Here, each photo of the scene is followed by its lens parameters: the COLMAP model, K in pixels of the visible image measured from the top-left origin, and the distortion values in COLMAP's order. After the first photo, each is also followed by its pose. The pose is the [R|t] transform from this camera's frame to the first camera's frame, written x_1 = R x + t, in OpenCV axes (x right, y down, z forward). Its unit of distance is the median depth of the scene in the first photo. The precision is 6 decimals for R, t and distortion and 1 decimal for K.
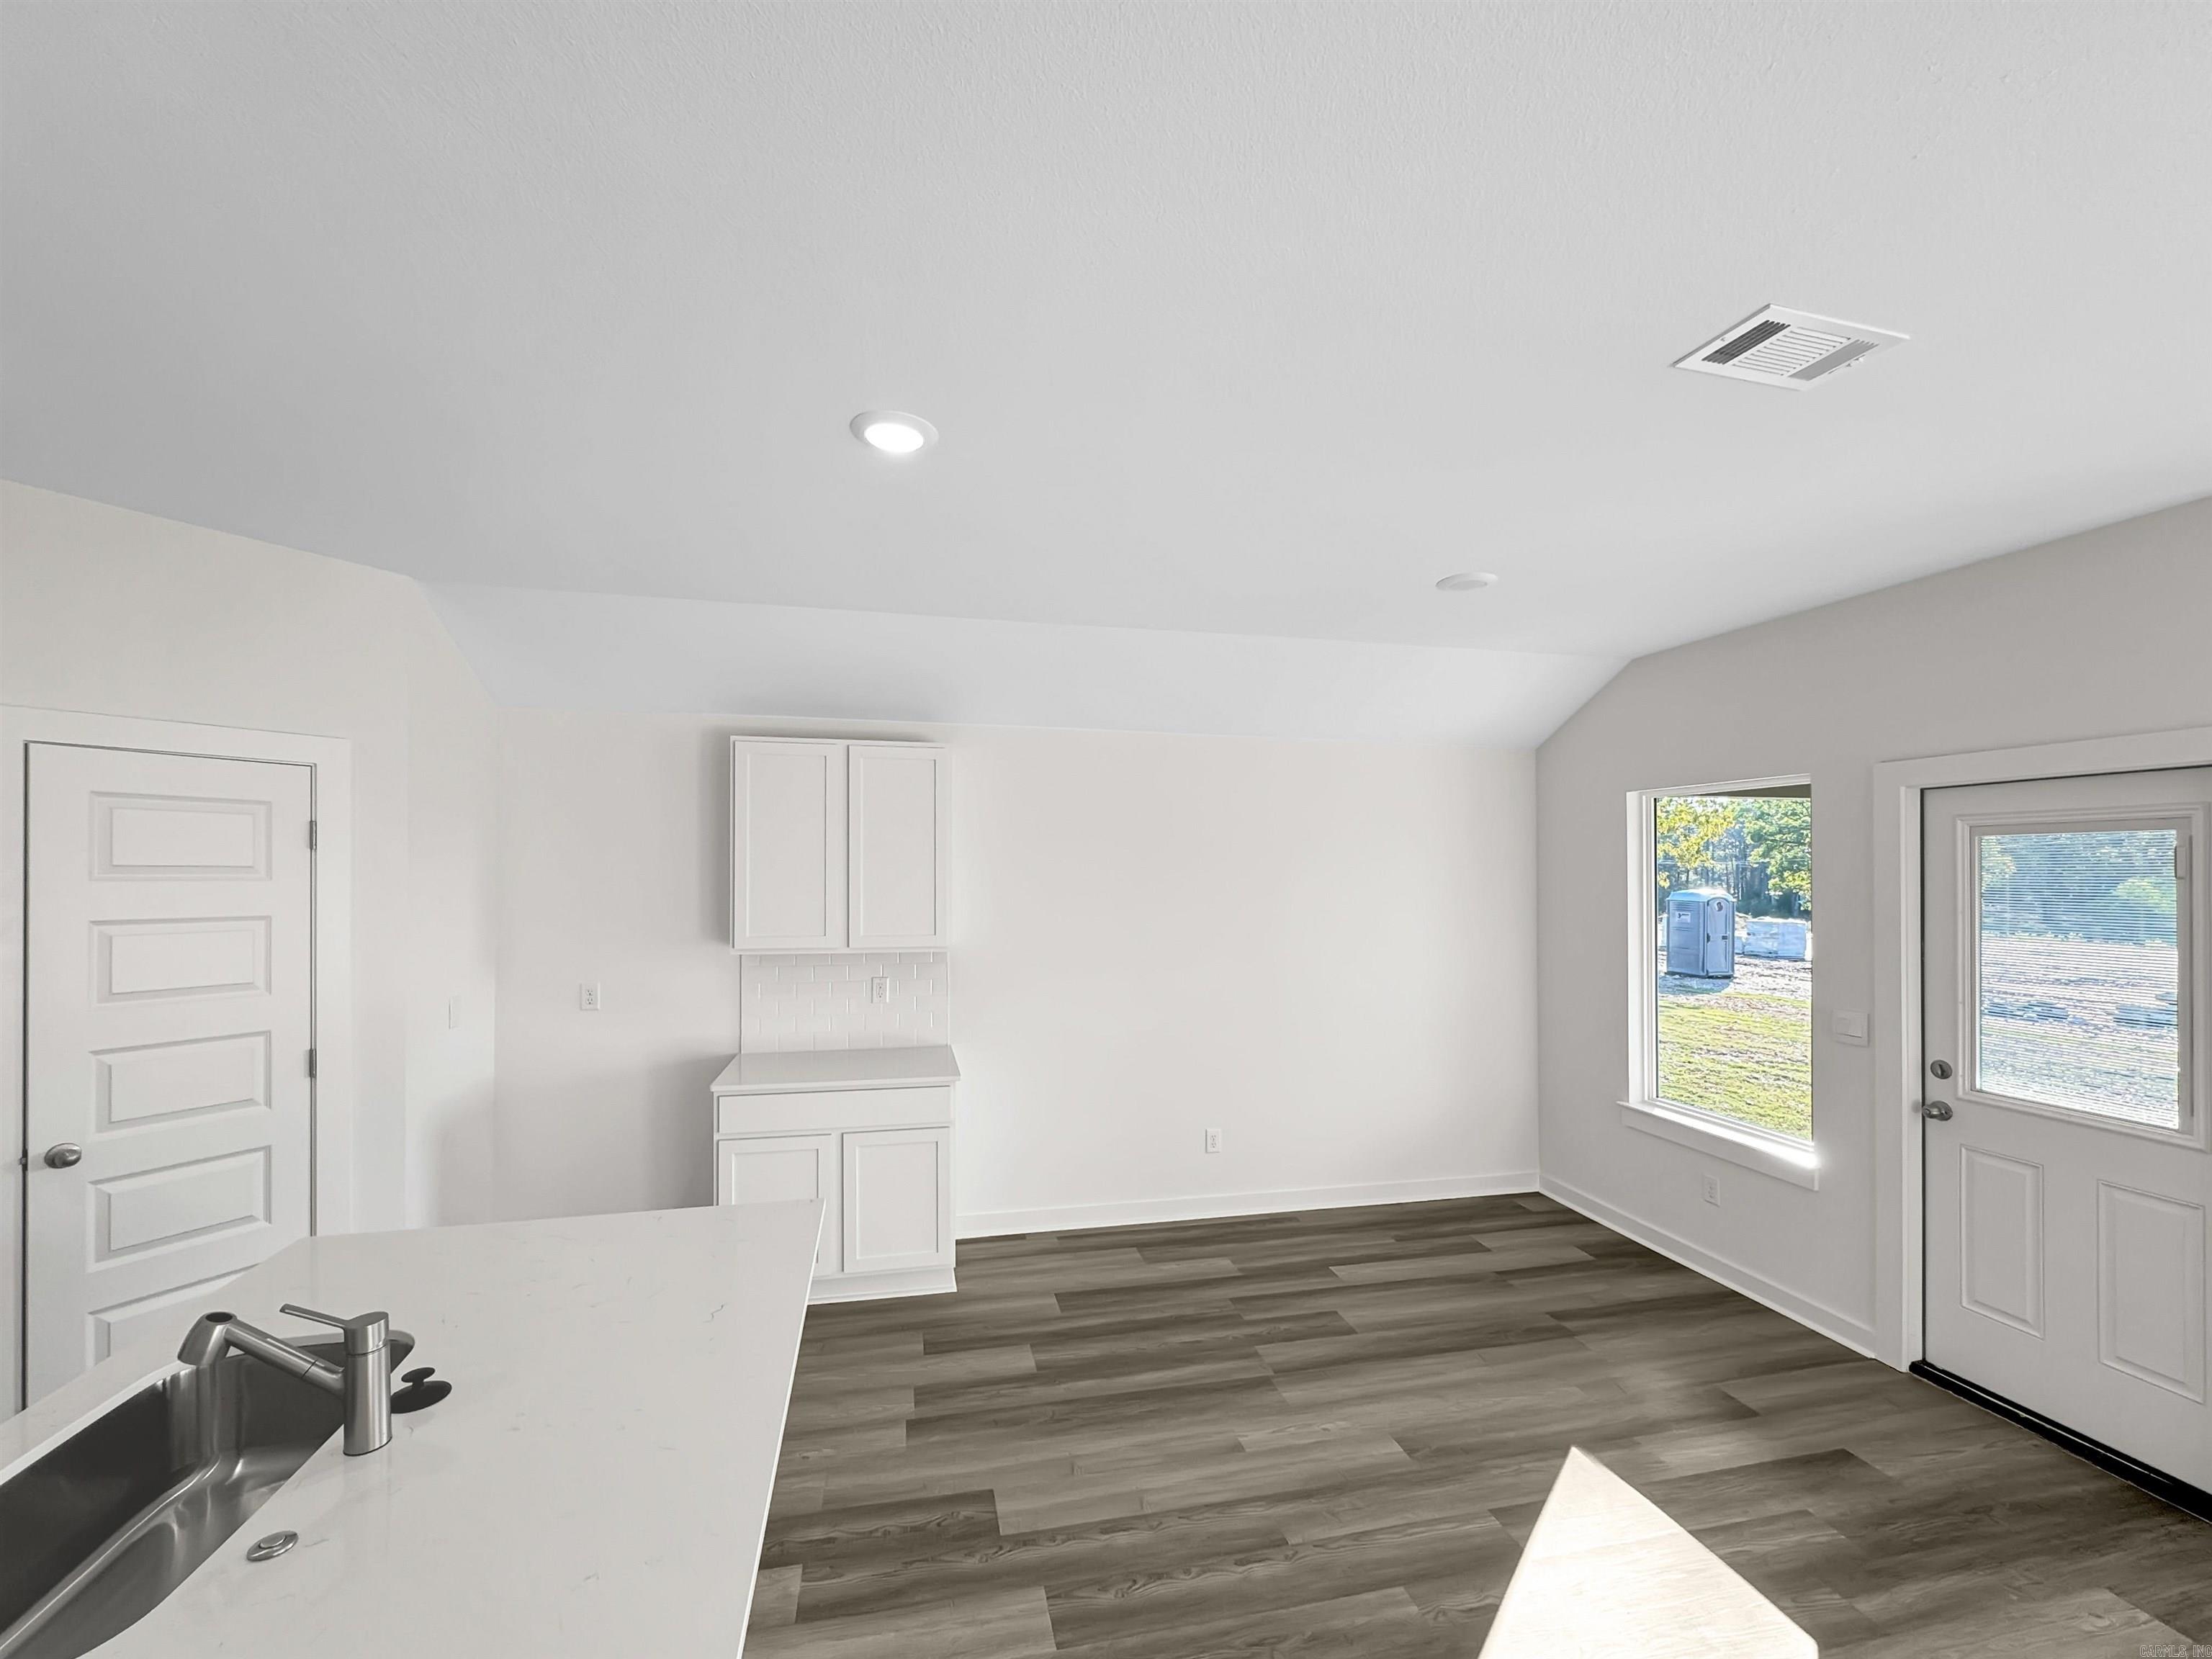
lens RADIAL K [[903.4, 0, 1111.3], [0, 903.4, 869.2], [0, 0, 1]] dist [-0.006939, 0.000016]
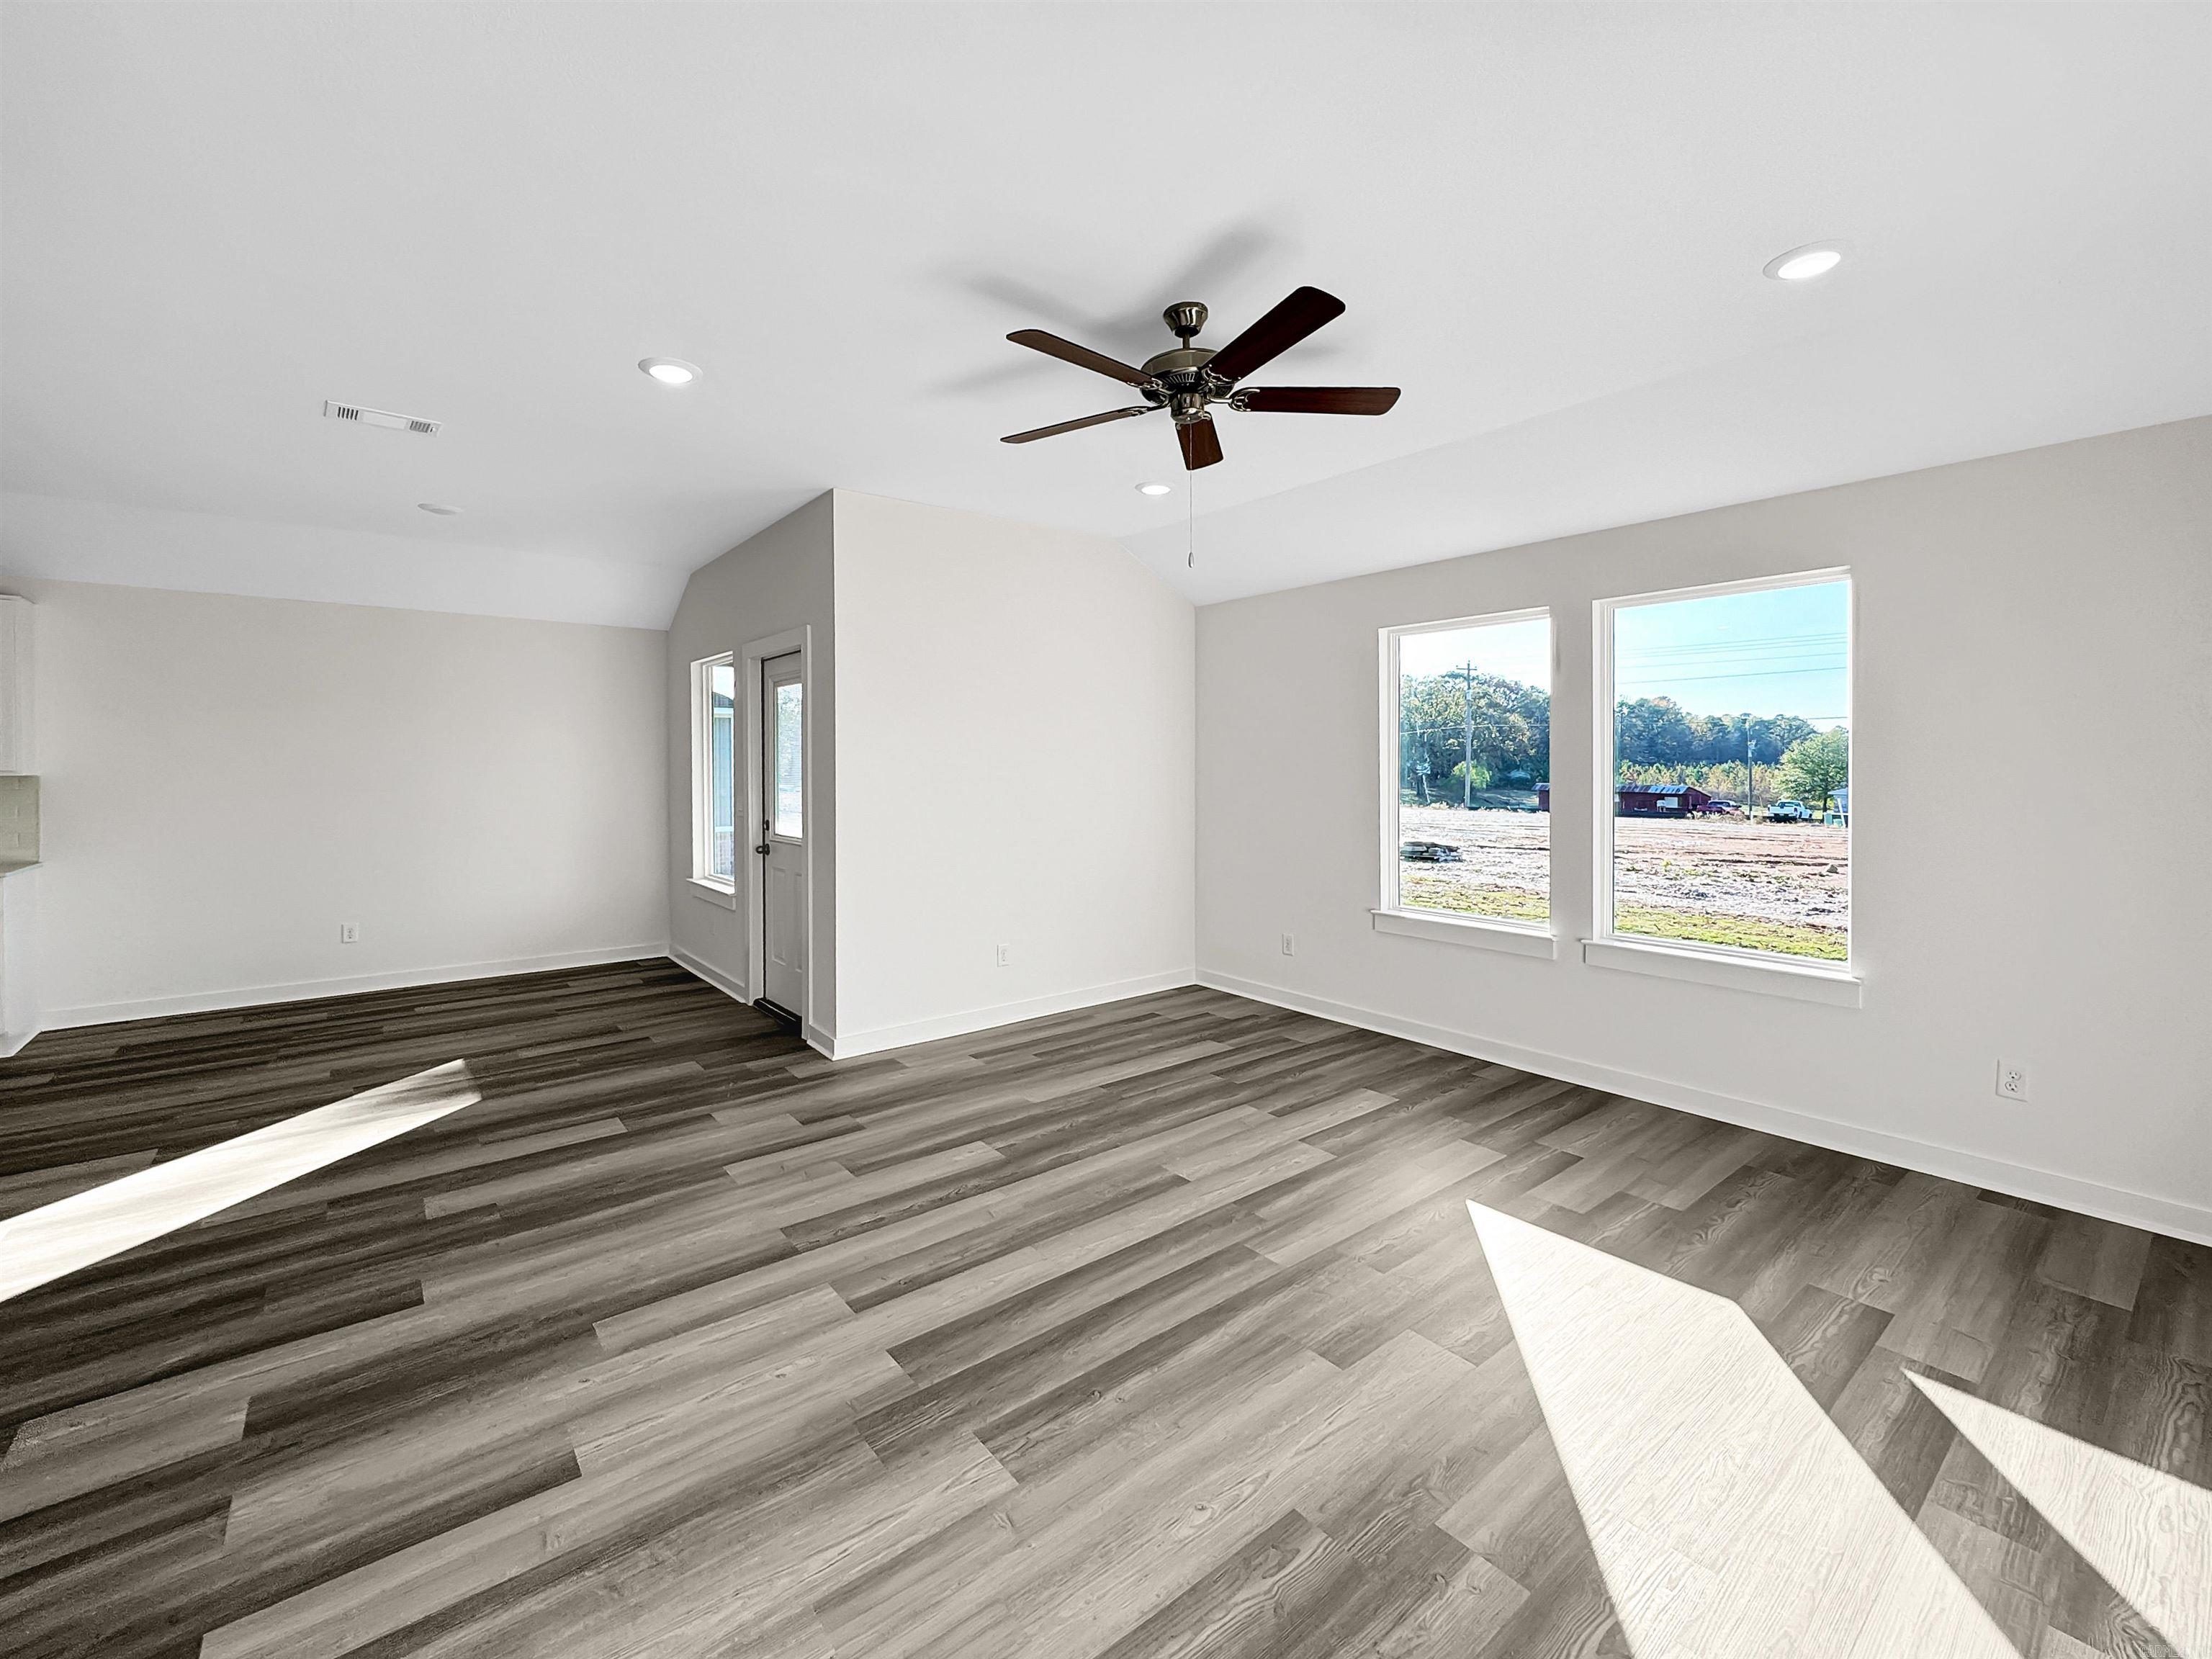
lens RADIAL K [[903.4, 0, 1094.5], [0, 903.4, 836.4], [0, 0, 1]] dist [-0.006939, 0.000016]
pose [[0.906873, -0.049712, 0.418461, 0.768766], [0.017951, 0.996673, 0.079499, 0.122554], [-0.421021, -0.064583, 0.904749, -0.762452]]
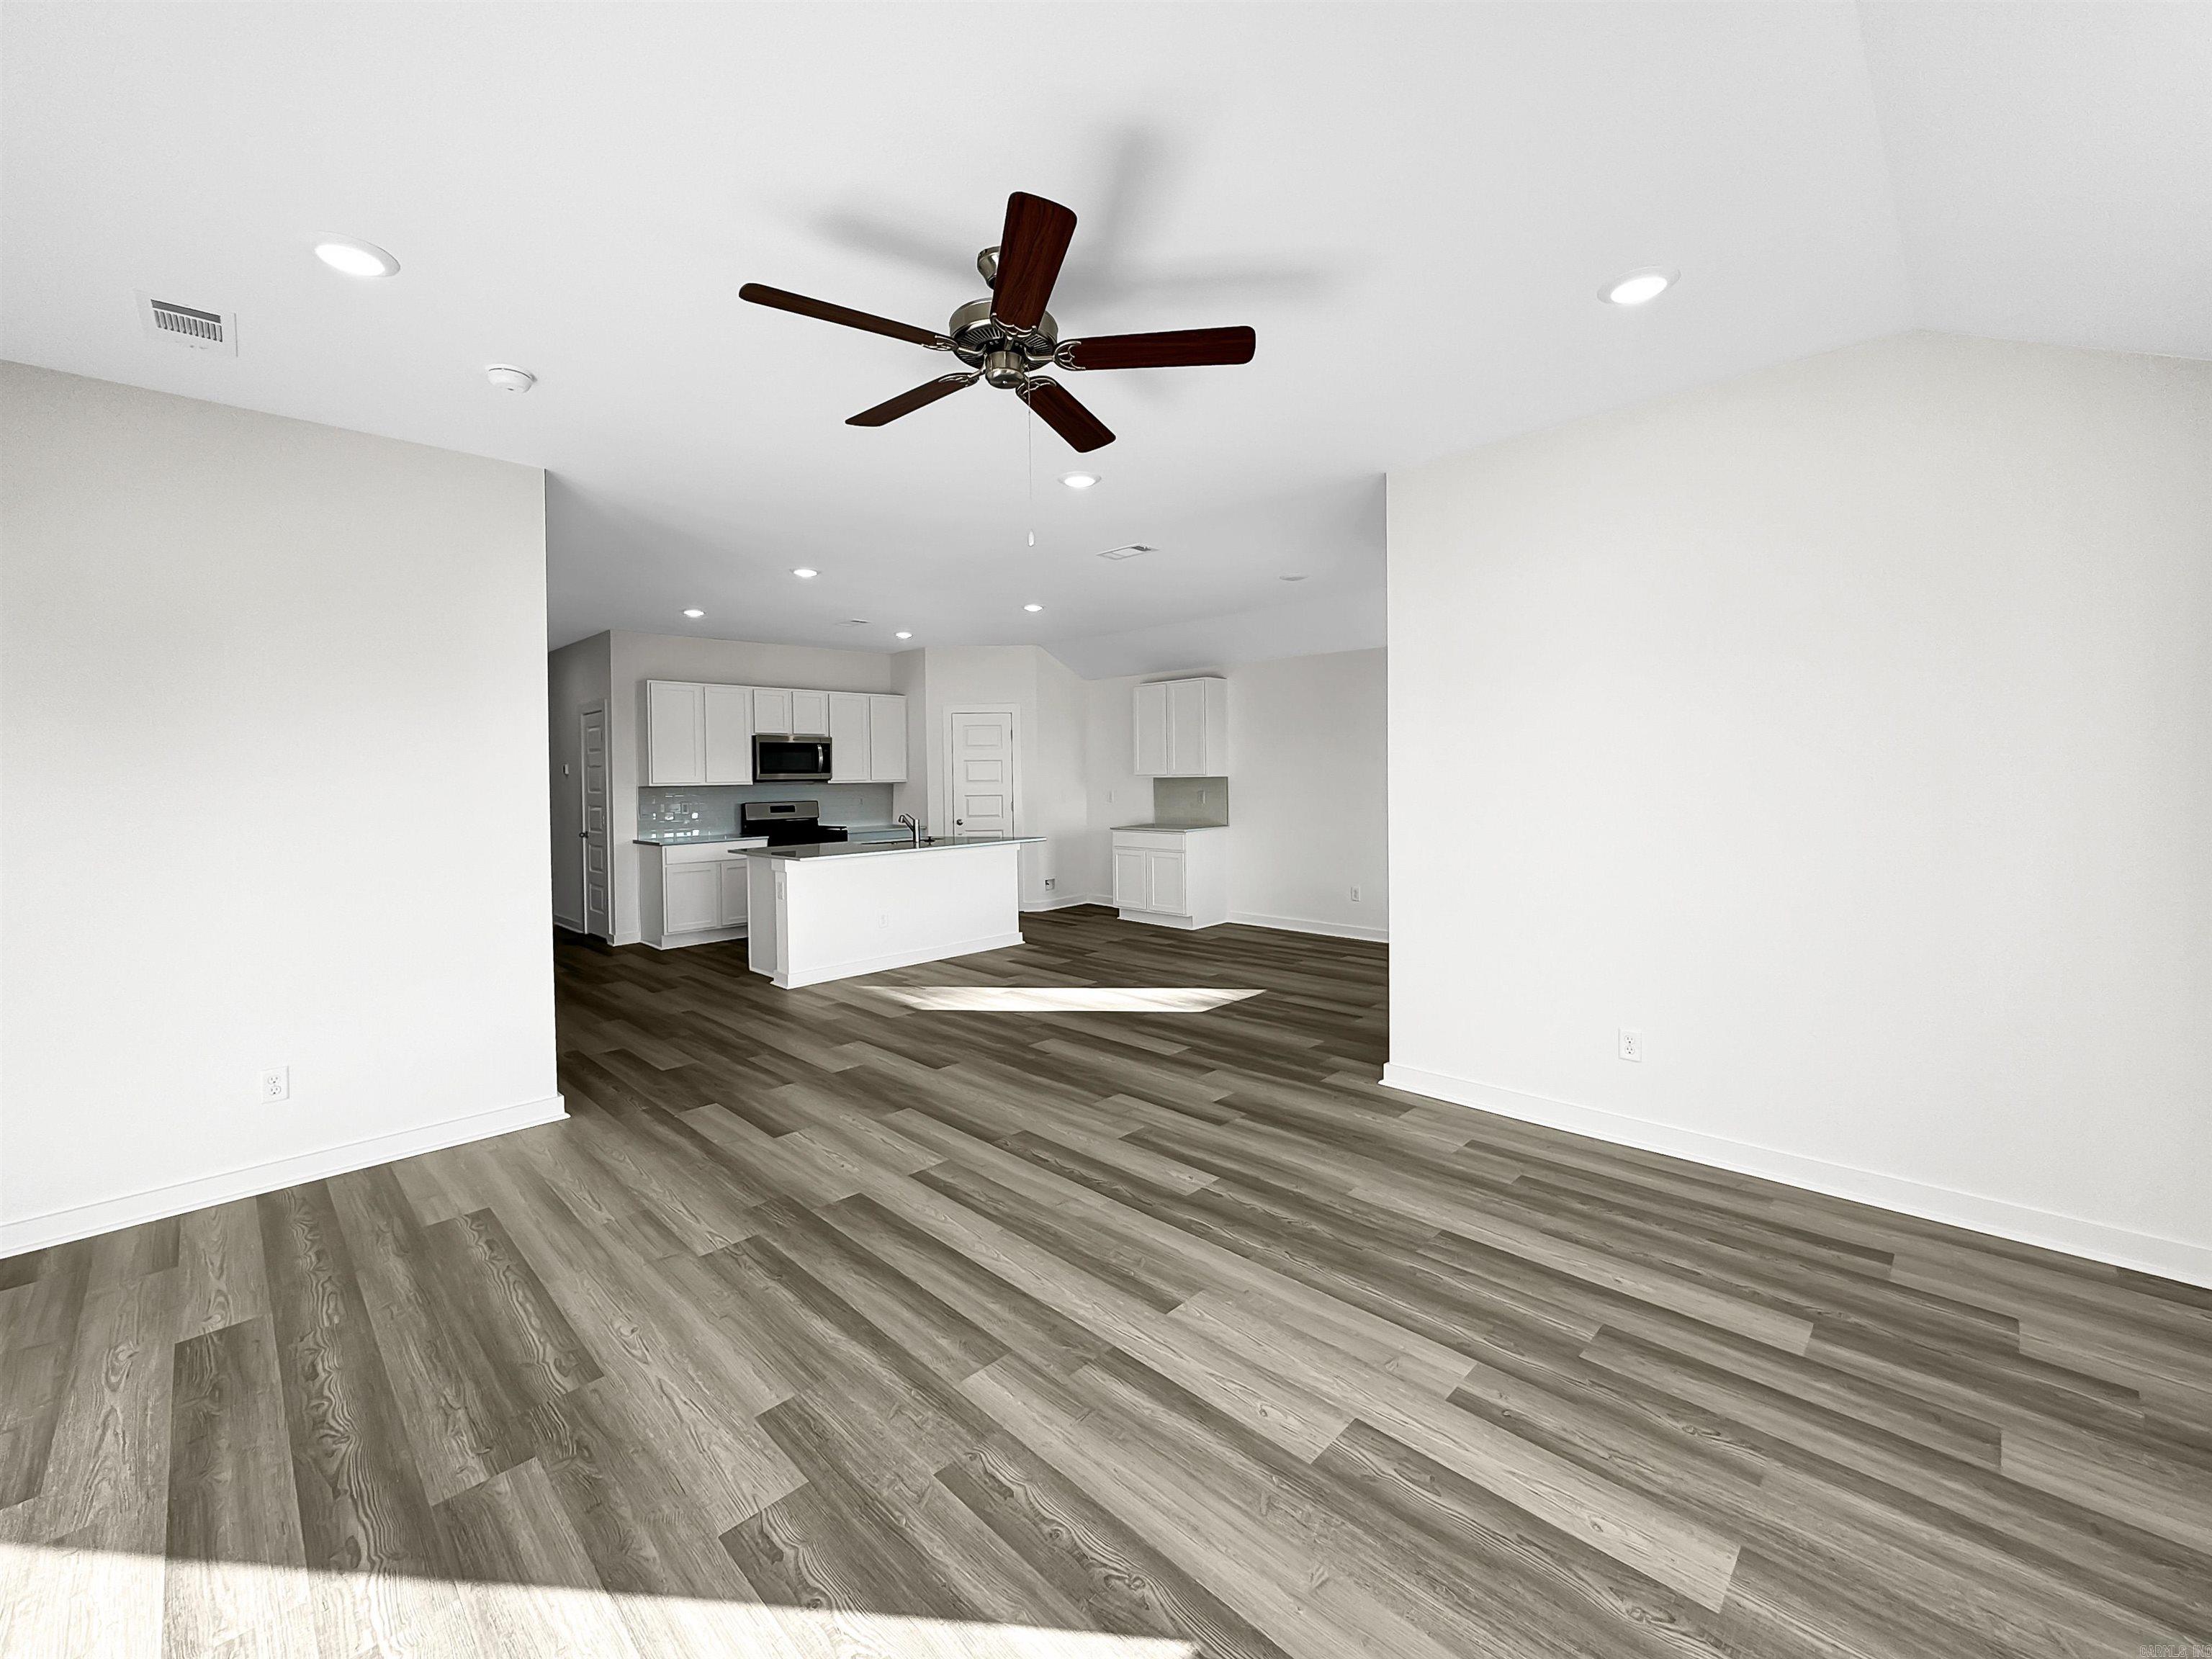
lens RADIAL K [[903.4, 0, 1092.9], [0, 903.4, 815.9], [0, 0, 1]] dist [-0.006939, 0.000016]
pose [[0.531199, 0.018464, -0.847046, 1.761122], [0.015113, 0.999397, 0.031263, 0.136356], [0.847112, -0.029409, 0.530600, -0.412237]]
